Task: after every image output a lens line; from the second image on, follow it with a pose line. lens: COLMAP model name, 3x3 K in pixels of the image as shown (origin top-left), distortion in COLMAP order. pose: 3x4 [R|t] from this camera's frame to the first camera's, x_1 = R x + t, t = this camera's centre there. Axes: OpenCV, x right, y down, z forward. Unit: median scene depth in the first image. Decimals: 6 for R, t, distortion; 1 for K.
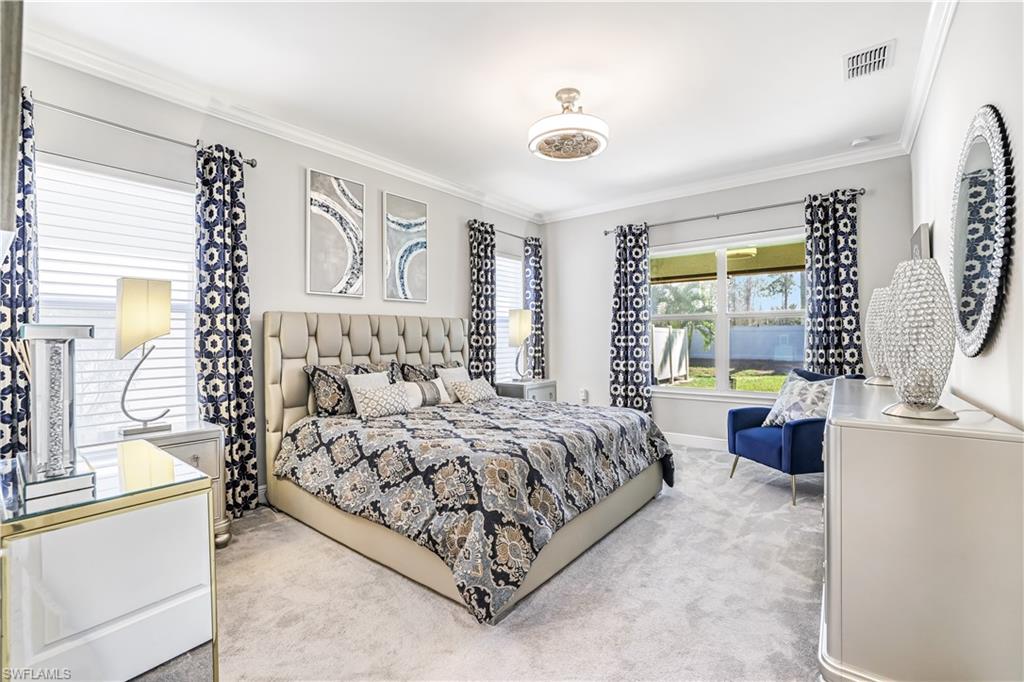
lens RADIAL K [[444.7, 0, 510.5], [0, 444.7, 326.3], [0, 0, 1]] dist [-0.002806, -0.000137]
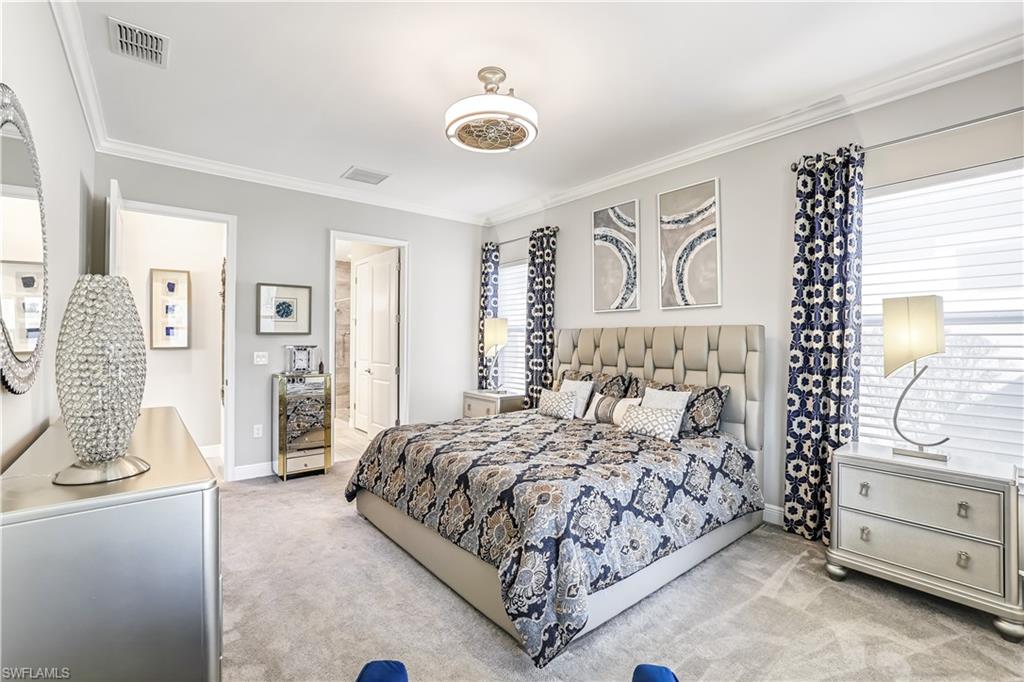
lens RADIAL K [[444.7, 0, 511.8], [0, 444.7, 342.7], [0, 0, 1]] dist [-0.002806, -0.000137]
pose [[-0.206063, -0.005516, -0.978523, 0.682704], [-0.004131, 0.999980, -0.004767, 0.014916], [0.978530, 0.003061, -0.206082, 0.875805]]
